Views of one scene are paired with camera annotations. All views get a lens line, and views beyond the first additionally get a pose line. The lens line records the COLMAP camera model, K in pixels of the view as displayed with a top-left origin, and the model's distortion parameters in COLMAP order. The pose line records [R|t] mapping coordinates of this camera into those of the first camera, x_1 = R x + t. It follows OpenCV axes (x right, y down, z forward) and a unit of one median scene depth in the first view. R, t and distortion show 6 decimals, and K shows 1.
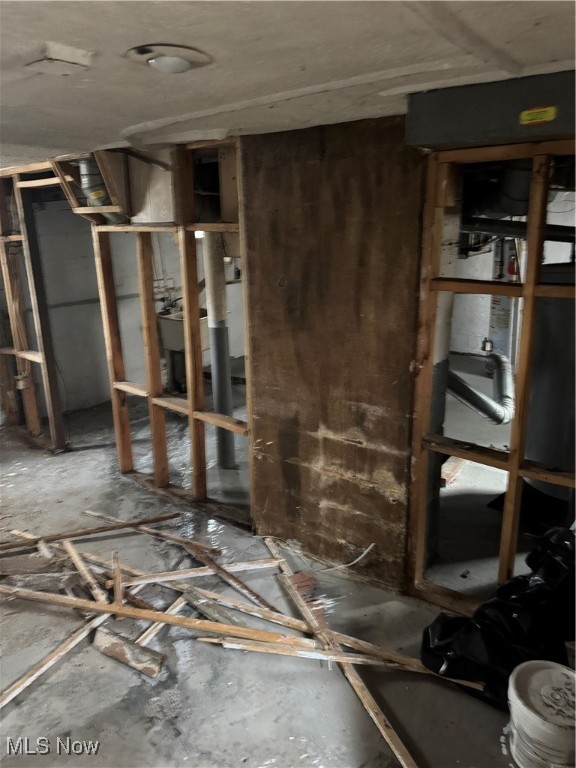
lens RADIAL K [[544.0, 0, 288.0], [0, 544.0, 384.0], [0, 0, 1]] dist [0.031082, -0.051169]
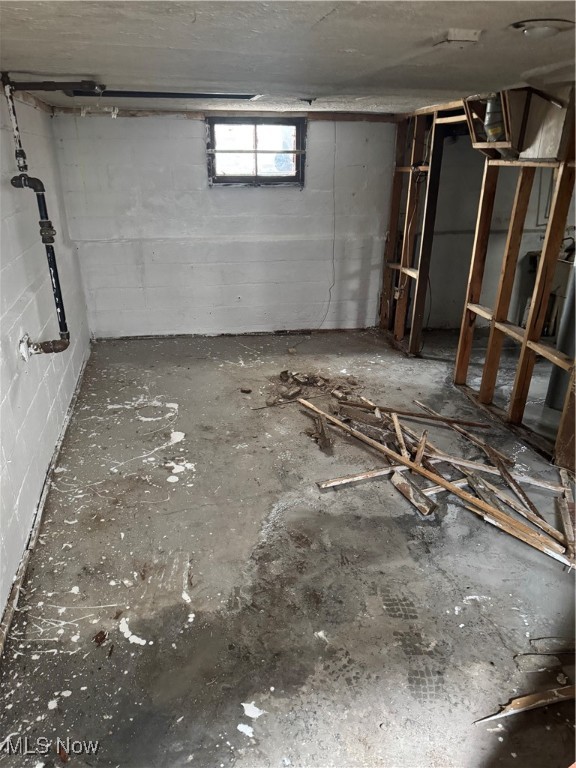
lens RADIAL K [[544.0, 0, 288.0], [0, 544.0, 384.0], [0, 0, 1]] dist [0.031082, -0.051169]
pose [[0.768343, 0.268086, -0.581188, 0.124670], [-0.204051, 0.963270, 0.174570, 0.046575], [0.606640, -0.015538, 0.794825, -0.165893]]
